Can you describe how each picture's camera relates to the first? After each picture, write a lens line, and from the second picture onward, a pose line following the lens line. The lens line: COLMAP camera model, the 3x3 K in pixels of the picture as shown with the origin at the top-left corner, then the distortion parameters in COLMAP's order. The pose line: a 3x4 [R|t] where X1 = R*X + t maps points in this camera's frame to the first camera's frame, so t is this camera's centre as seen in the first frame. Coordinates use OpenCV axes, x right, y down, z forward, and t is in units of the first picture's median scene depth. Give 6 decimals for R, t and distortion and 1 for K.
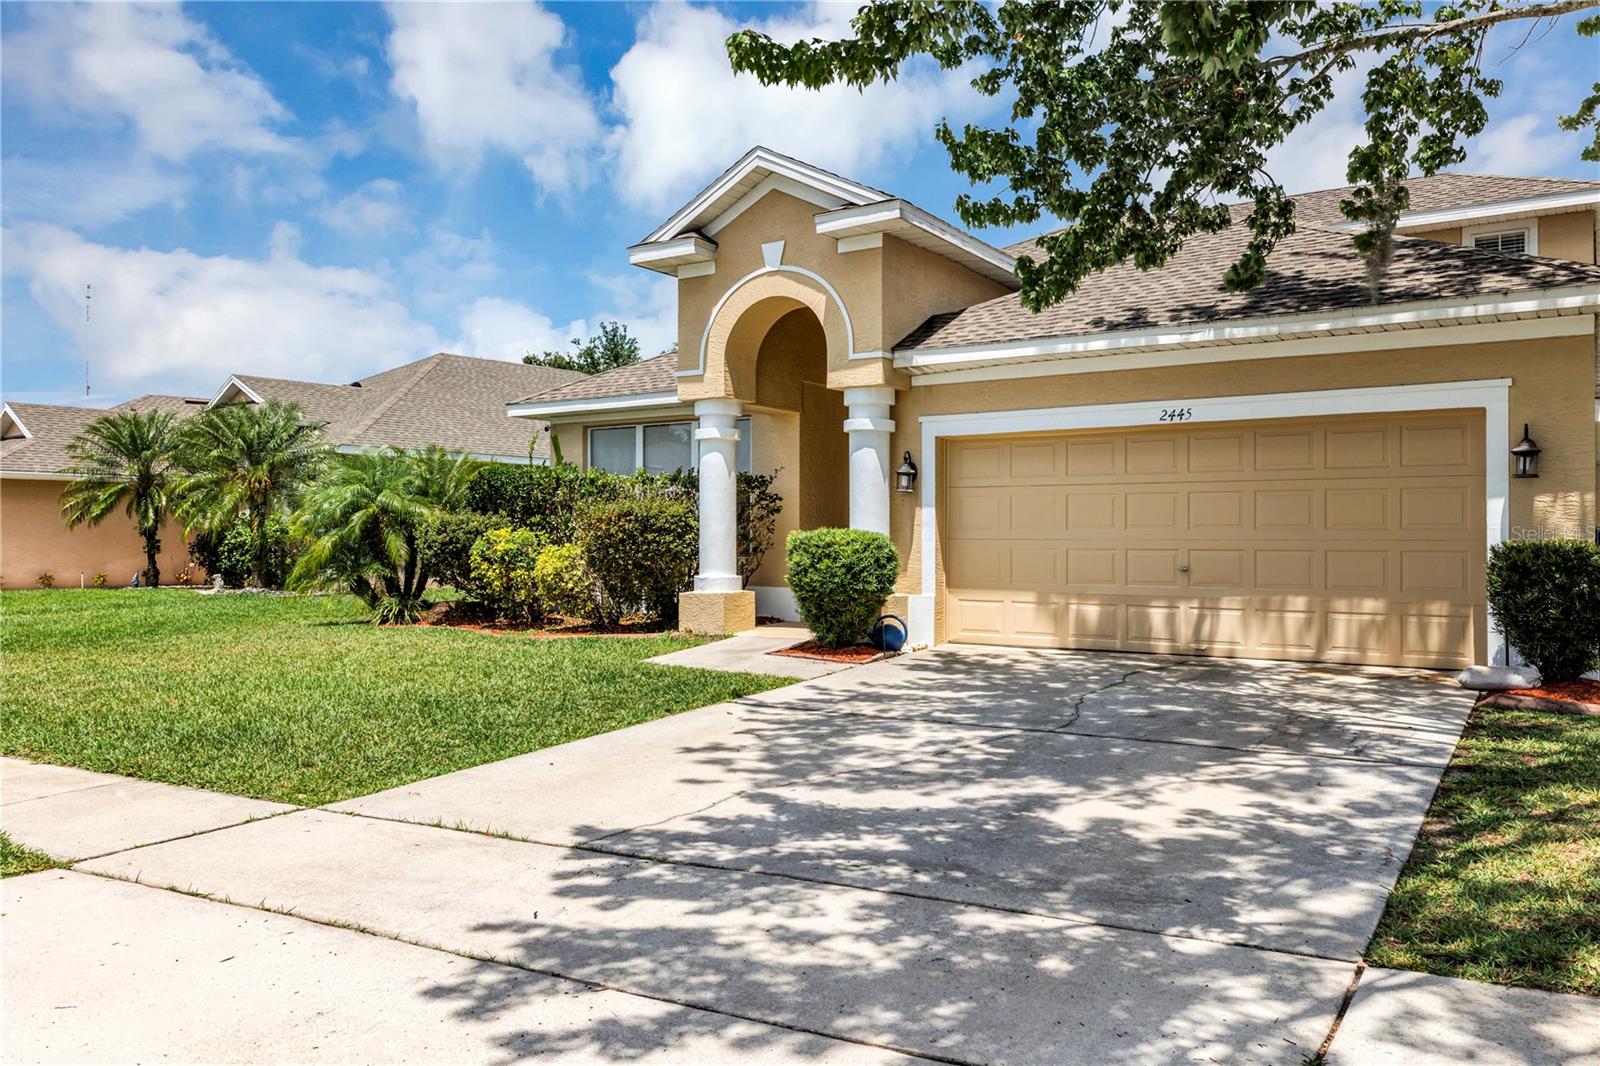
lens RADIAL K [[699.3, 0, 800.0], [0, 699.3, 533.0], [0, 0, 1]] dist [0.001194, 0.000279]
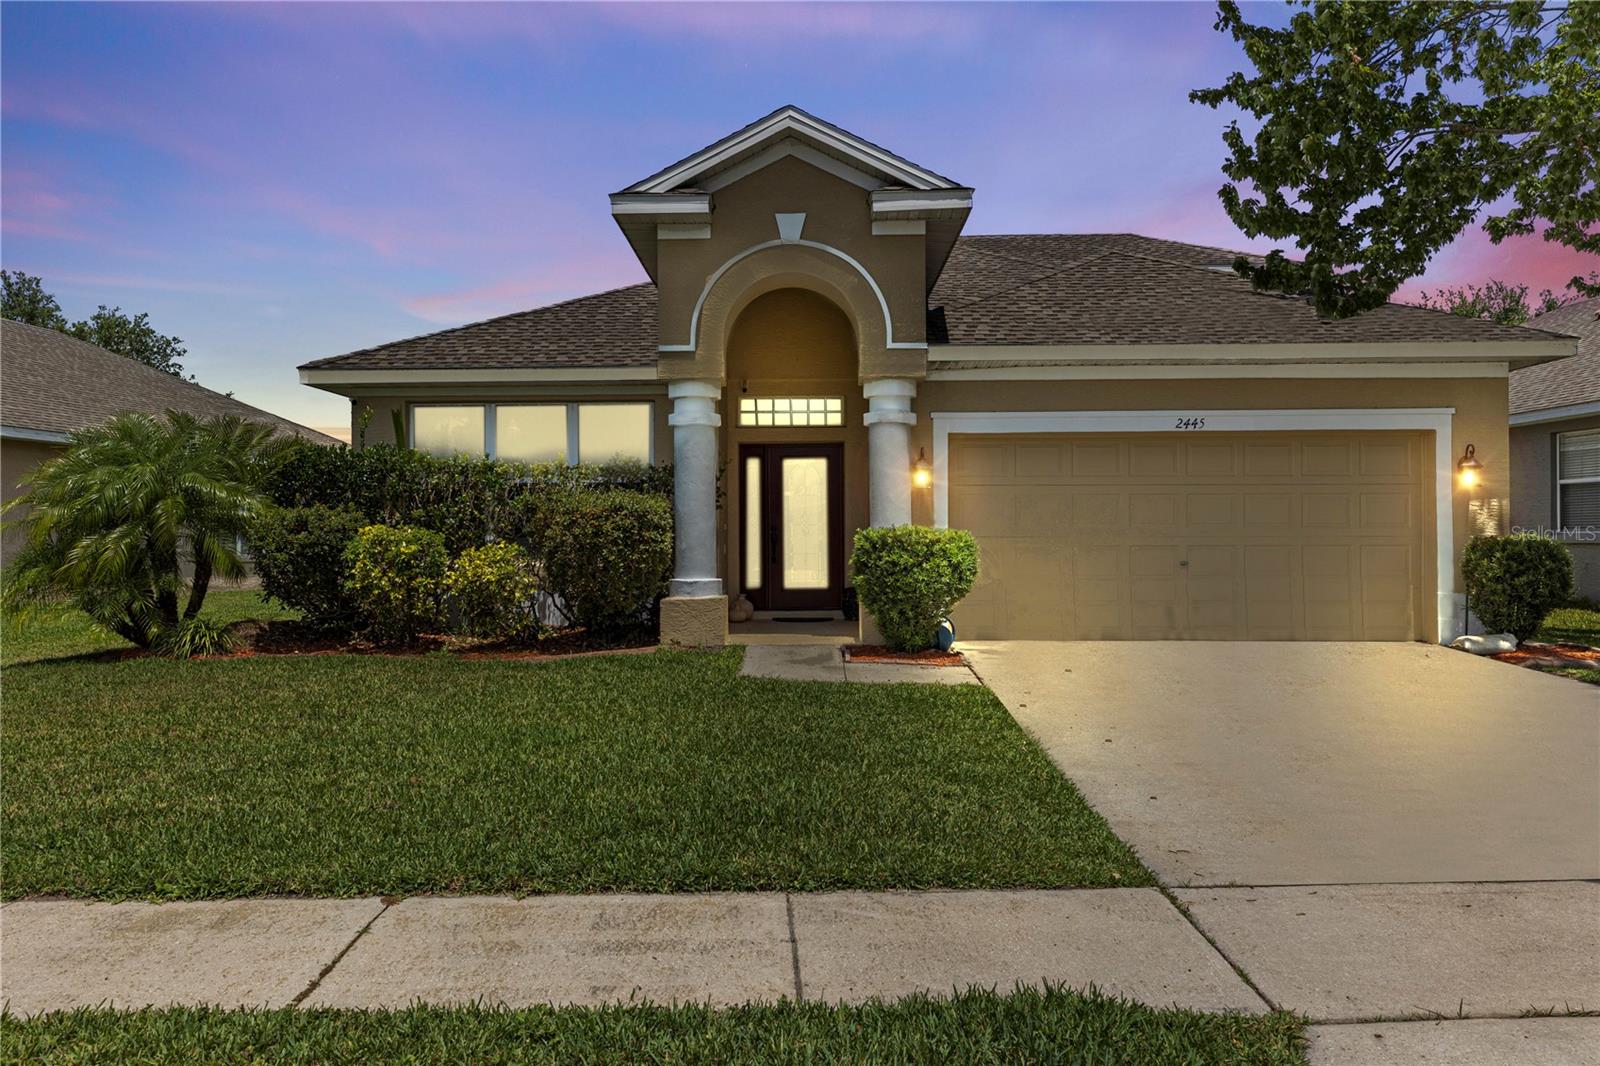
lens RADIAL K [[725.7, 0, 790.2], [0, 725.7, 530.9], [0, 0, 1]] dist [0.002720, 0.000643]
pose [[0.941327, -0.000487, 0.337494, -0.390863], [0.001337, 0.999996, -0.002284, 0.002784], [-0.337492, 0.002601, 0.941325, 0.115511]]
